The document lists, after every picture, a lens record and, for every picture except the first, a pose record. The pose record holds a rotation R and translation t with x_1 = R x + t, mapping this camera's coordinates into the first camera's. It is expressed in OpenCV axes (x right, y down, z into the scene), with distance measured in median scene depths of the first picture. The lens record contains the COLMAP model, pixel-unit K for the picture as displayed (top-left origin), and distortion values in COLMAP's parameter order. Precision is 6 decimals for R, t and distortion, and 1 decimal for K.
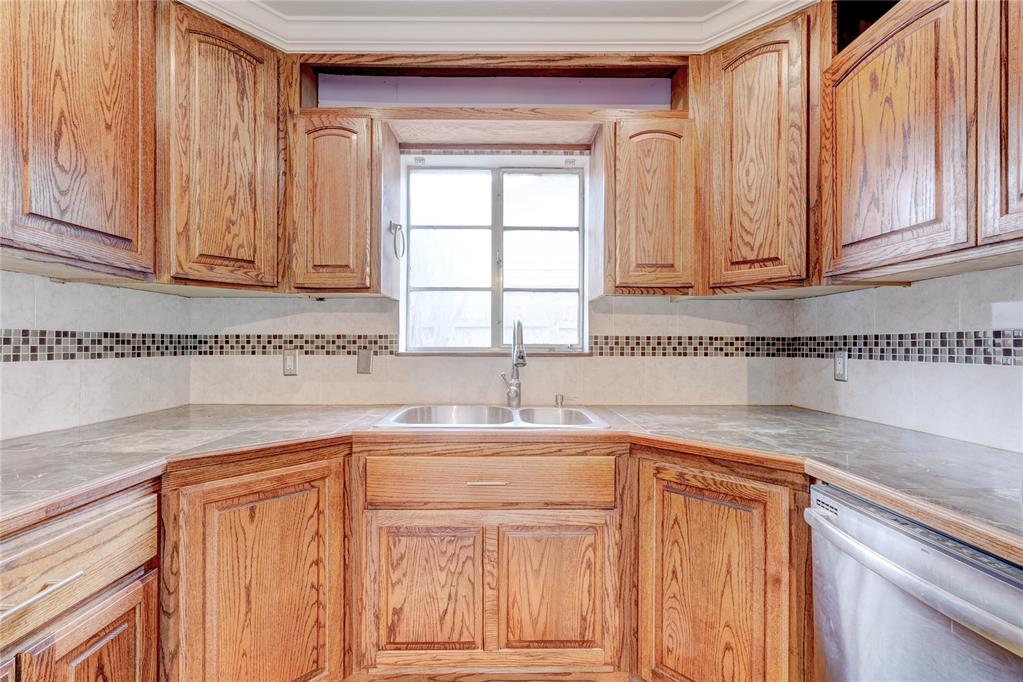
lens RADIAL K [[438.6, 0, 507.8], [0, 438.6, 343.6], [0, 0, 1]] dist [-0.006966, 0.003069]
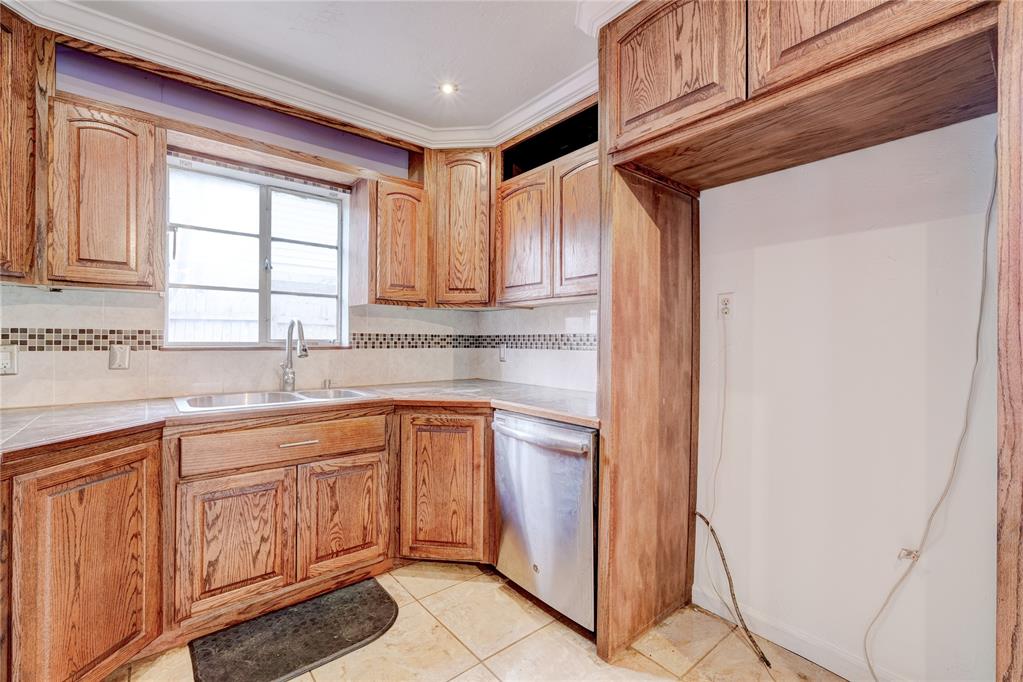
lens RADIAL K [[438.6, 0, 509.5], [0, 438.6, 338.8], [0, 0, 1]] dist [-0.006966, 0.003069]
pose [[0.774532, 0.002749, 0.632529, -0.357599], [-0.004115, 0.999991, 0.000693, -0.005029], [-0.632522, -0.003140, 0.774536, -0.408162]]
